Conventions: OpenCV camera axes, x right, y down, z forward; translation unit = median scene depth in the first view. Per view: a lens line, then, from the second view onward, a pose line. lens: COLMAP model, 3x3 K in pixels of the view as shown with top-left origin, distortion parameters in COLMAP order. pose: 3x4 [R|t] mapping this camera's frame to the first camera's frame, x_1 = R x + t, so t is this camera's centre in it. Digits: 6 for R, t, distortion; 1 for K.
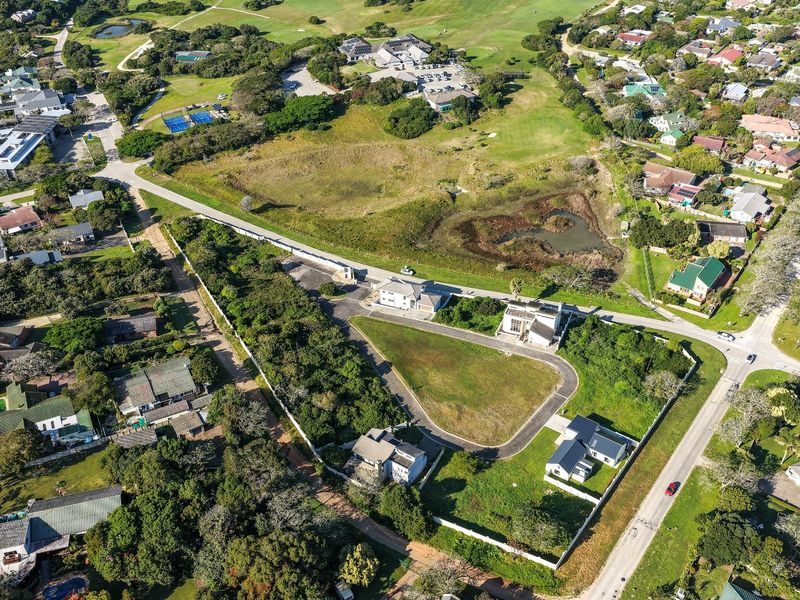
lens RADIAL K [[750.7, 0, 400.0], [0, 750.7, 300.0], [0, 0, 1]] dist [-0.015950, 0.038384]
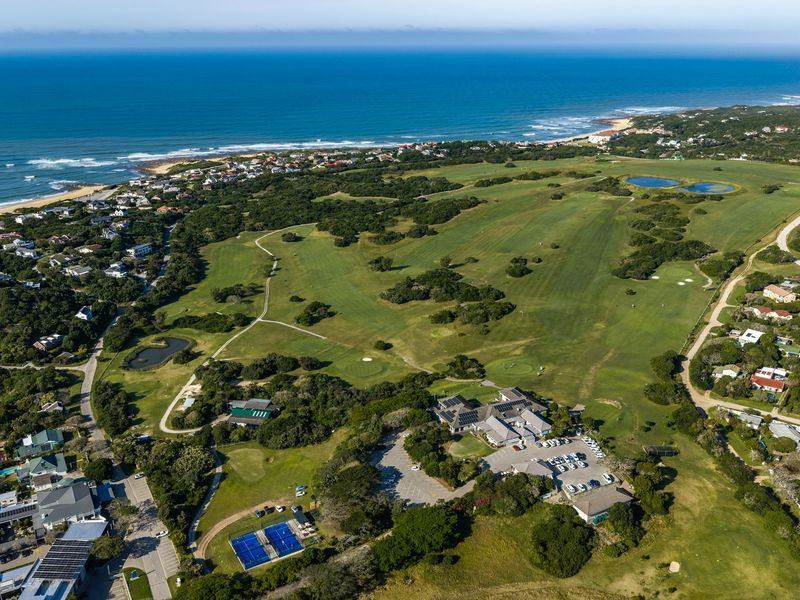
lens RADIAL K [[745.8, 0, 400.0], [0, 745.8, 300.0], [0, 0, 1]] dist [0.007161, -0.003355]
pose [[0.999679, -0.013623, 0.021349, -0.171545], [0.018927, 0.961991, -0.272426, -0.290272], [-0.016826, 0.272742, 0.961940, 0.220080]]
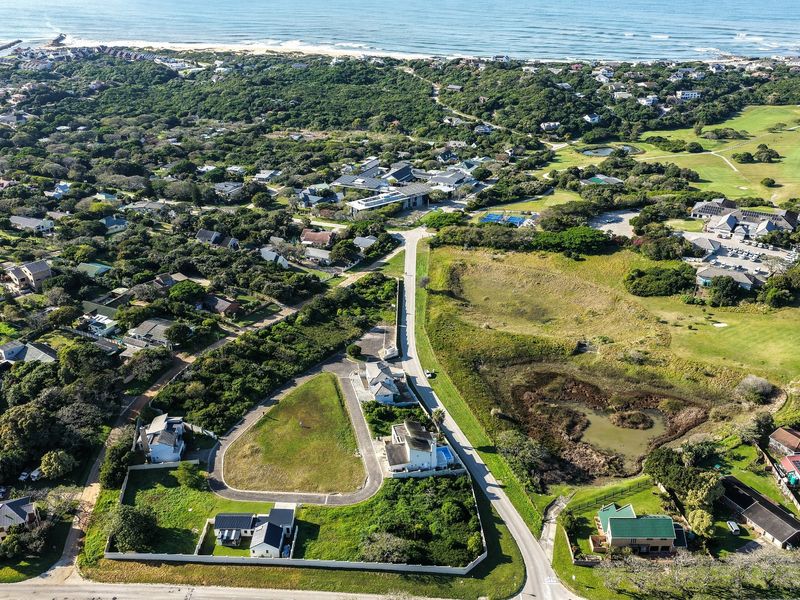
lens RADIAL K [[750.7, 0, 400.0], [0, 750.7, 300.0], [0, 0, 1]] dist [-0.015950, 0.038384]
pose [[0.586240, 0.342298, -0.734272, 0.549086], [-0.459938, 0.886750, 0.046167, -0.121321], [0.666919, 0.310654, 0.677284, 0.175735]]
